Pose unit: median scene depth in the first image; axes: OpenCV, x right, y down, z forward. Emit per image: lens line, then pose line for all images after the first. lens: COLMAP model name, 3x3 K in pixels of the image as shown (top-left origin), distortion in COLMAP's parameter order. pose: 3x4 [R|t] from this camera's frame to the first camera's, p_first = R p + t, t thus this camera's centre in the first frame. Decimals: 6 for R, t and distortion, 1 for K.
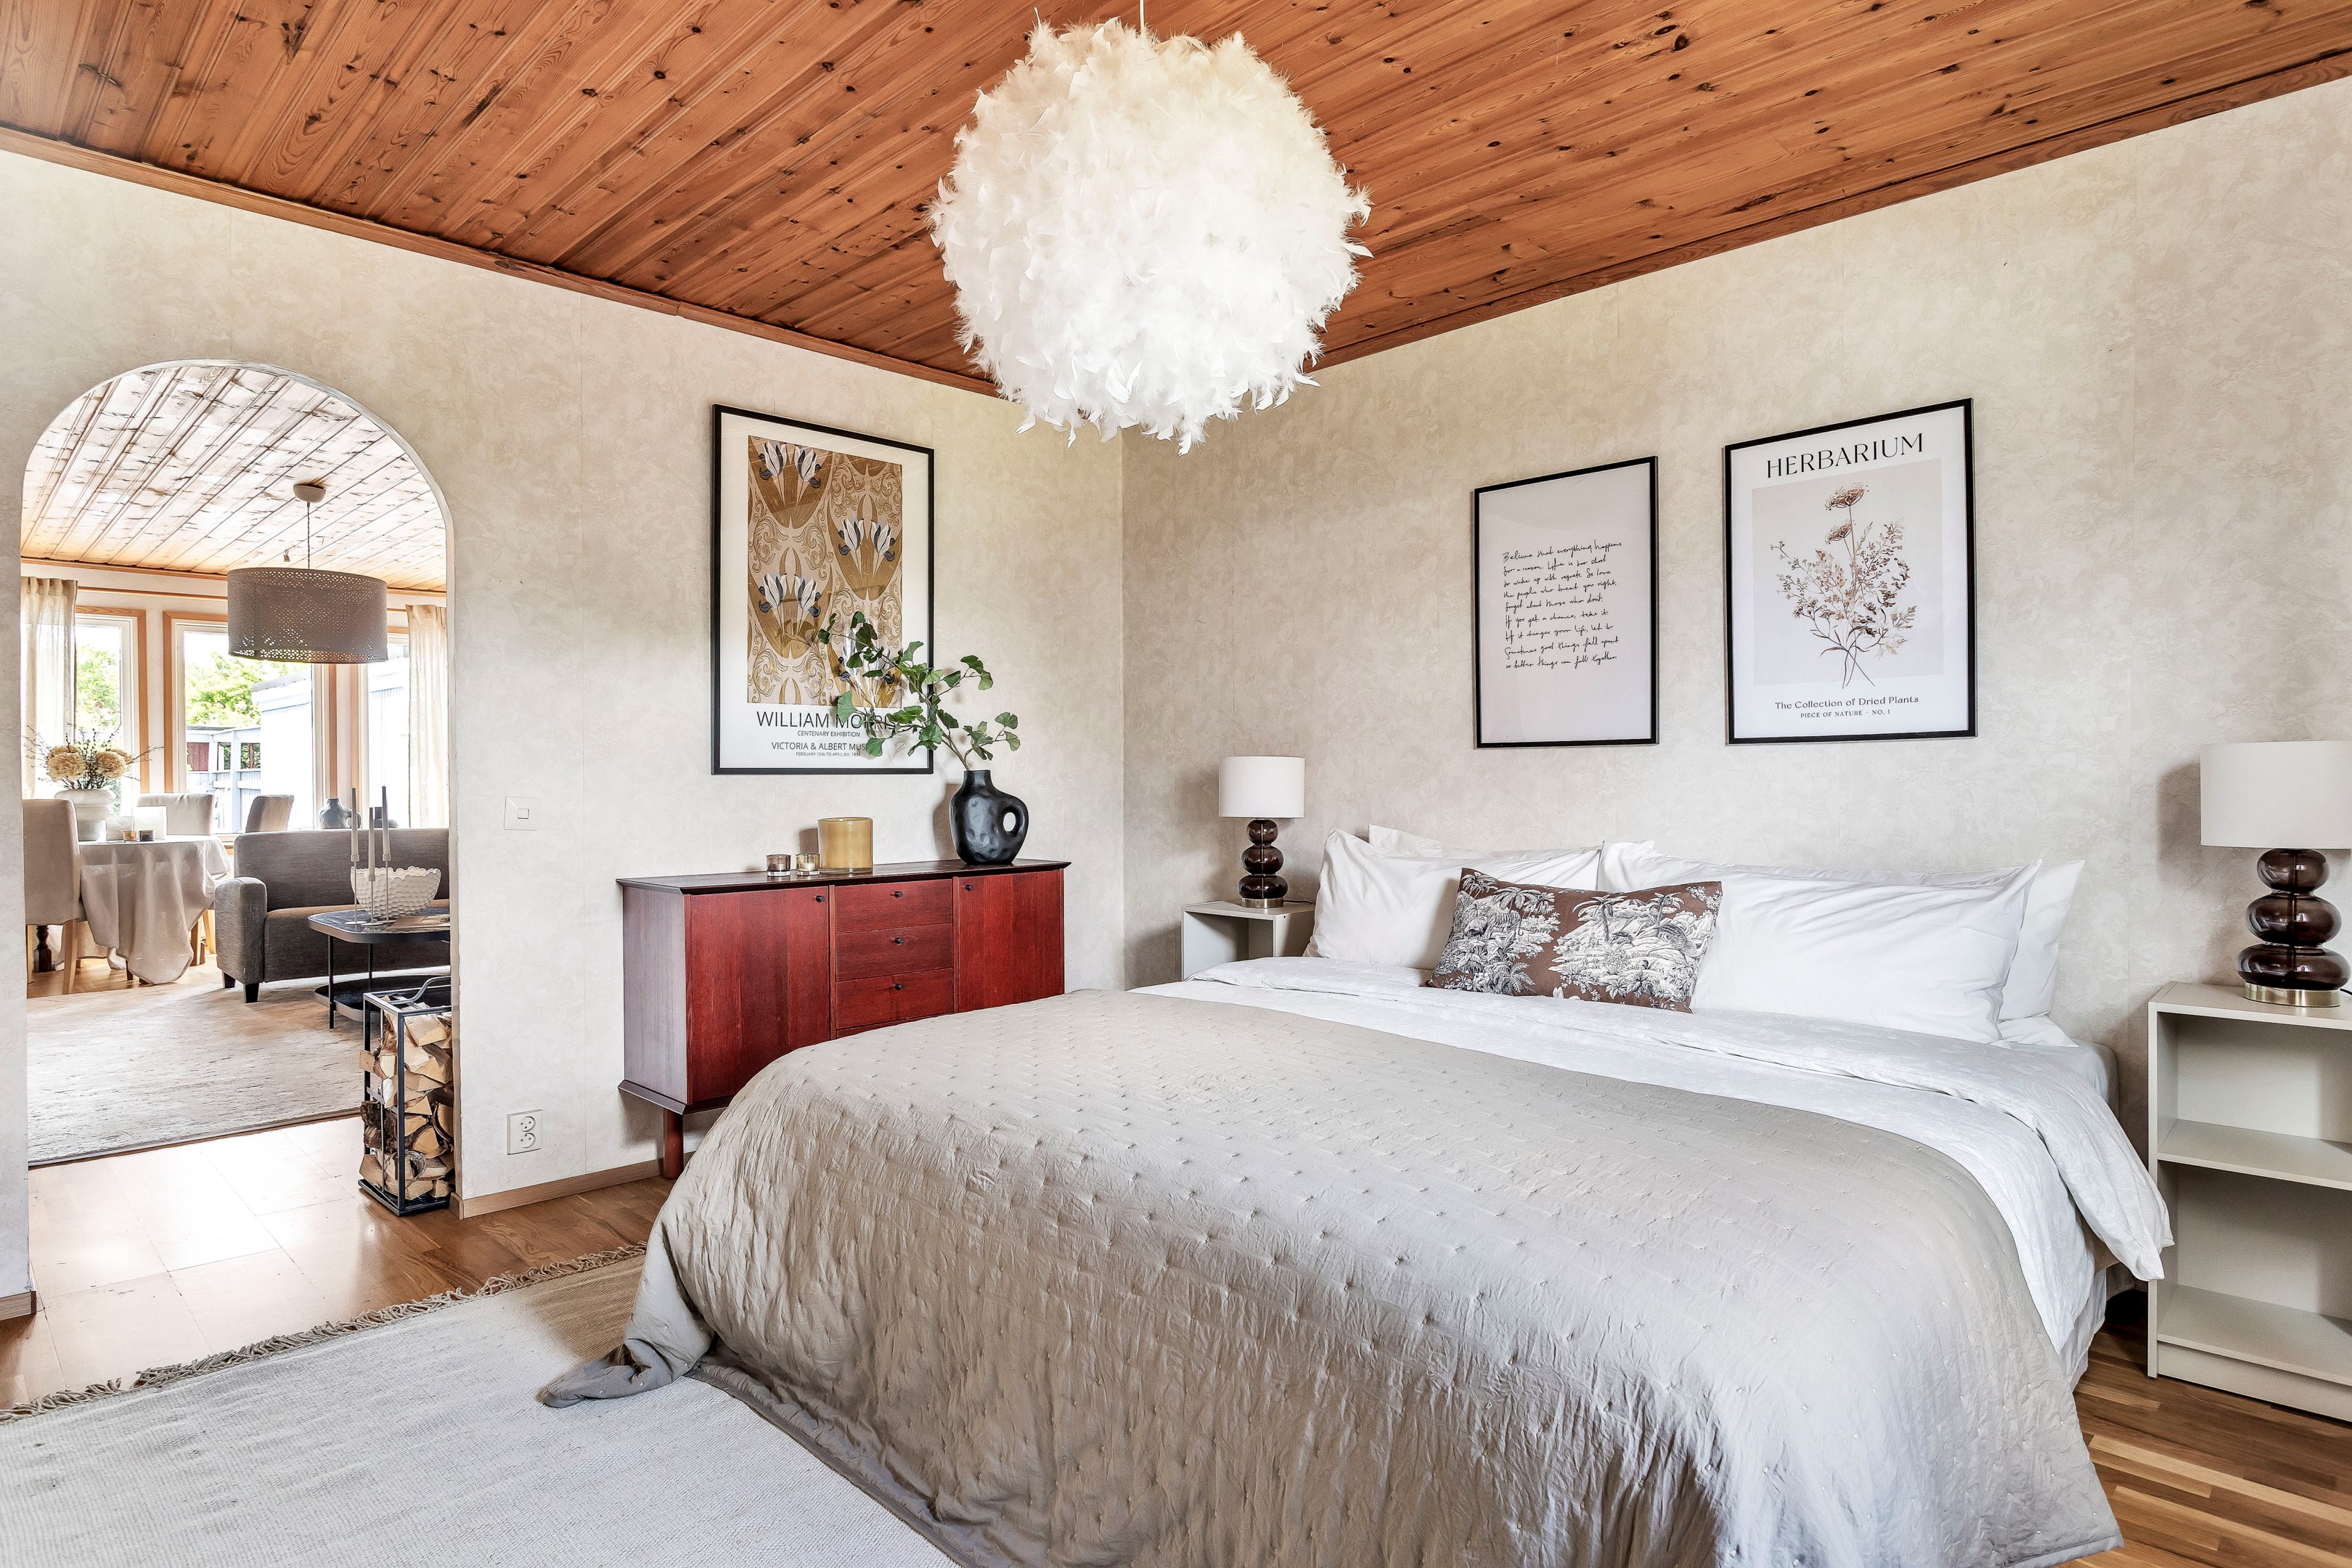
lens RADIAL K [[1293.7, 0, 1179.0], [0, 1293.7, 787.7], [0, 0, 1]] dist [-0.001461, 0.000105]
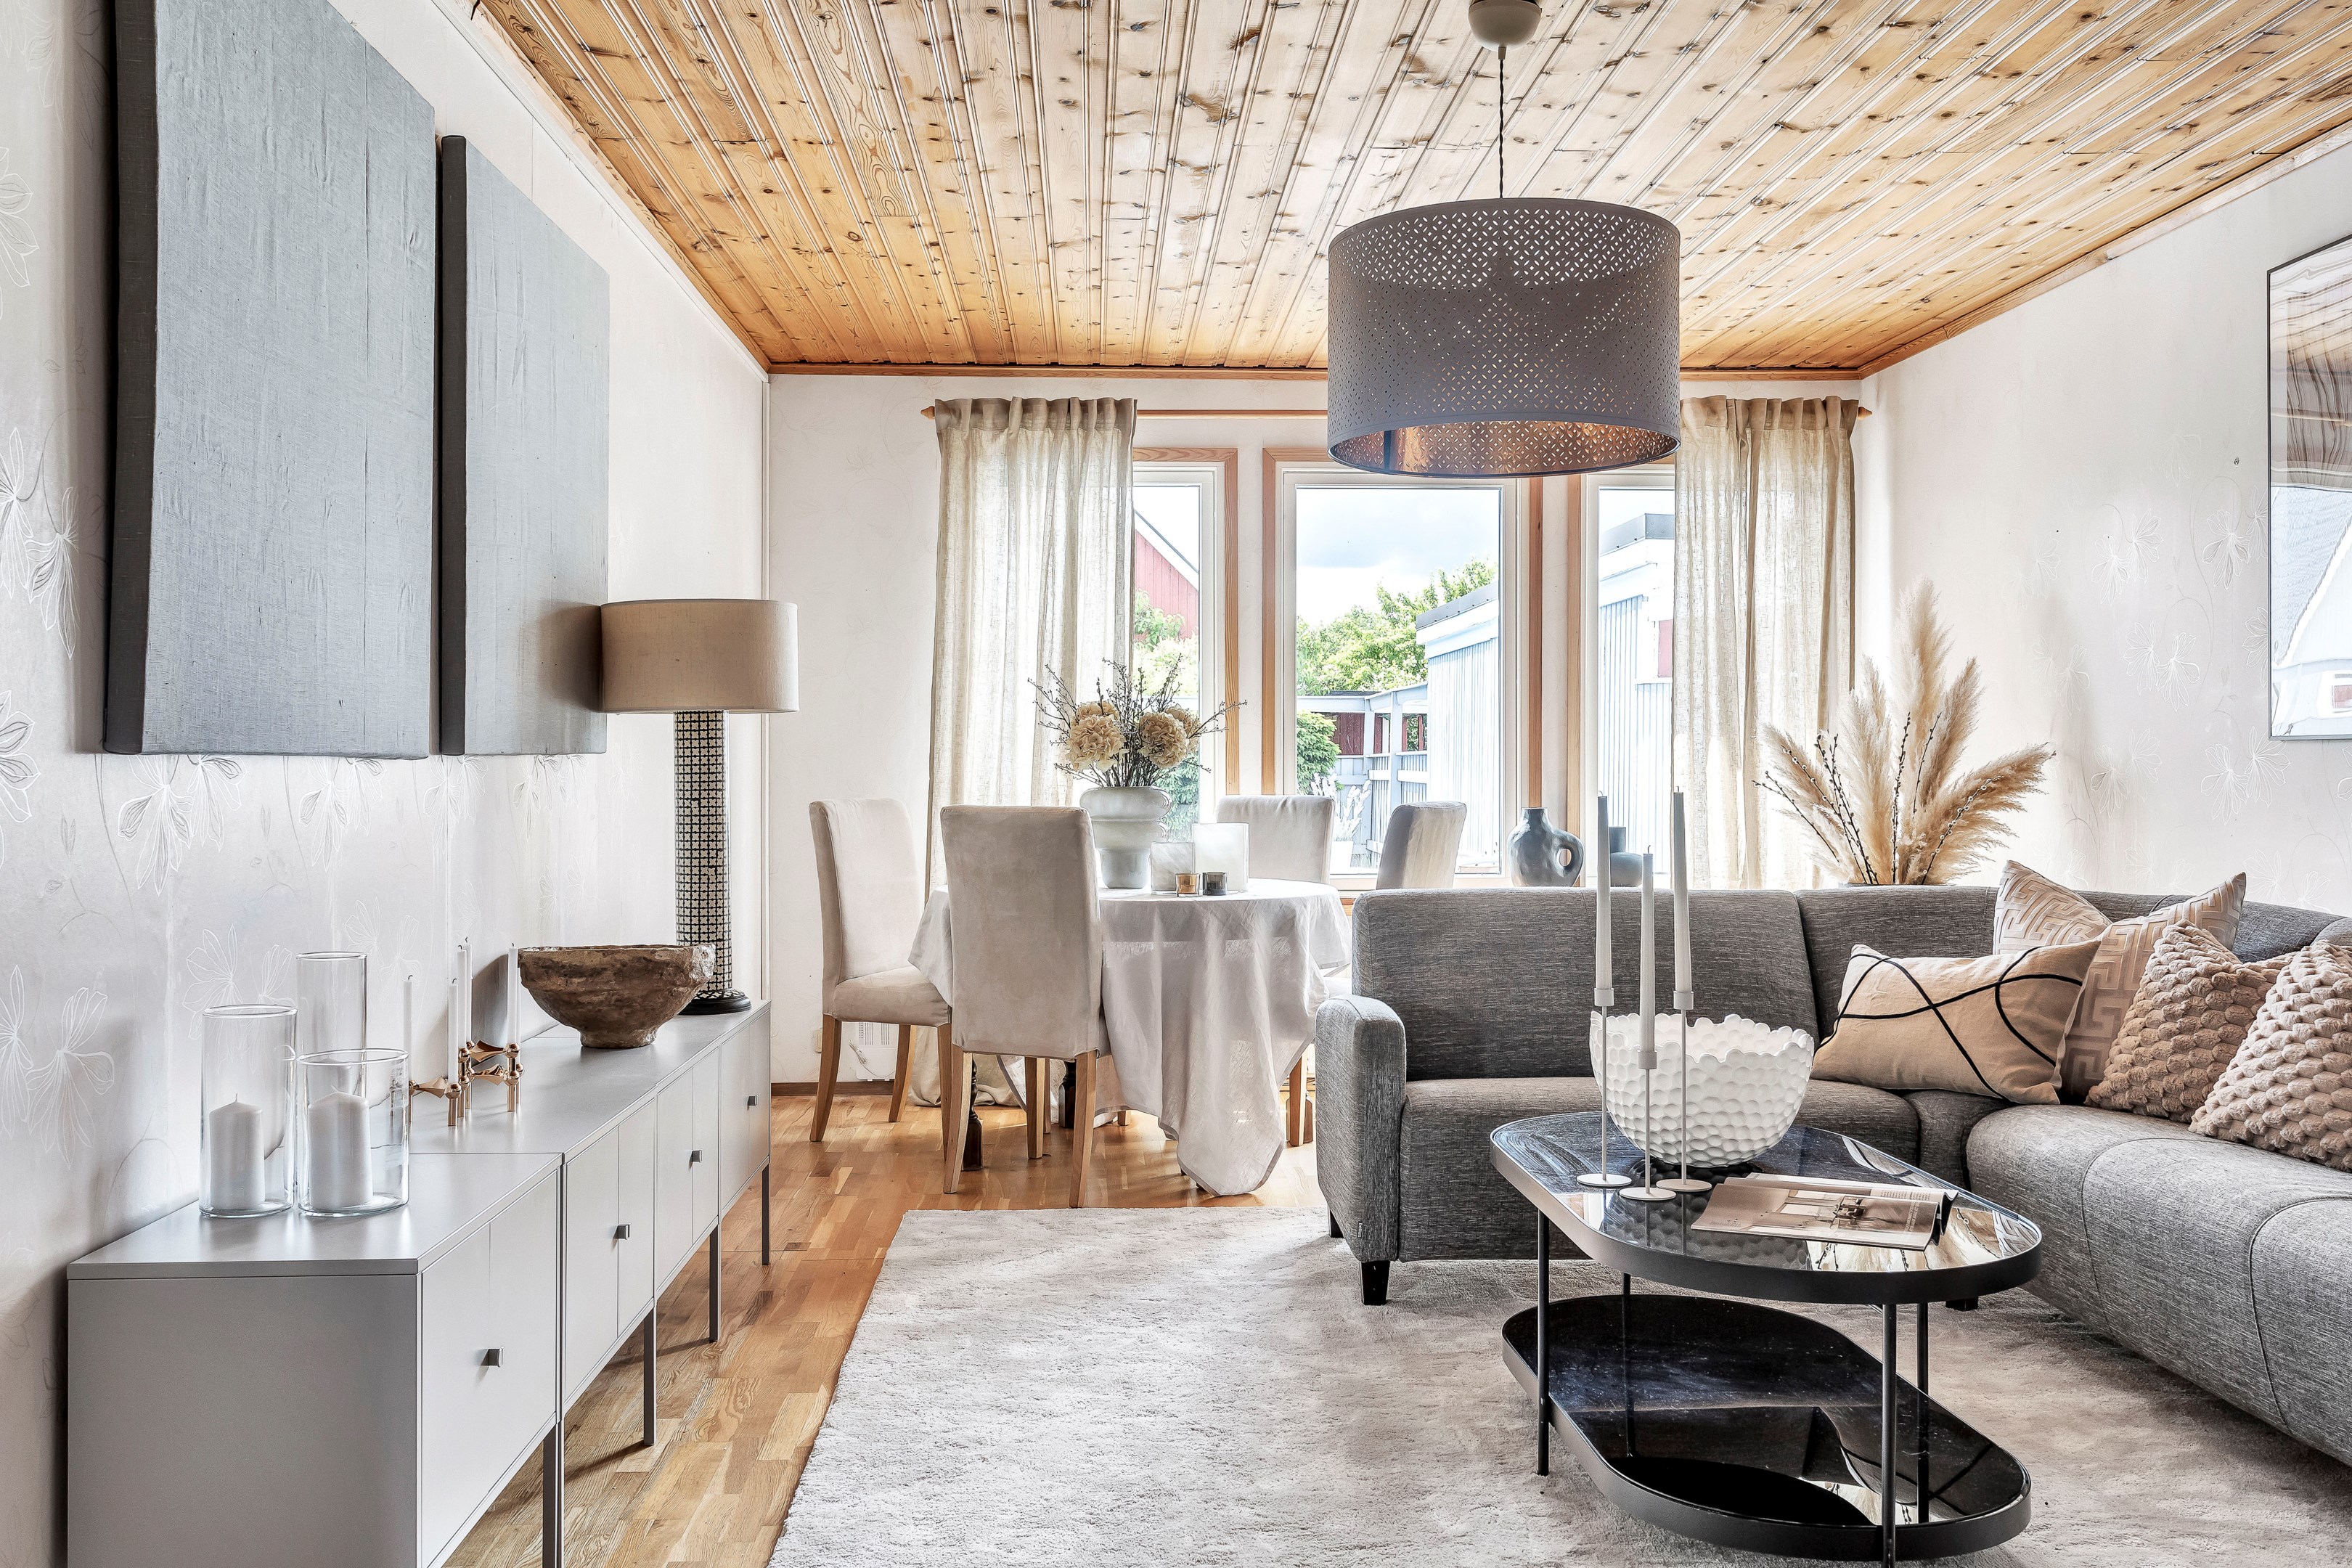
lens RADIAL K [[2148.5, 0, 1176.2], [0, 2148.5, 780.0], [0, 0, 1]] dist [-0.010558, 0.000000]
pose [[0.739642, 0.005888, -0.672975, -0.263727], [-0.007607, 0.999971, 0.000388, -0.001744], [0.672957, 0.004832, 0.739665, 0.390454]]
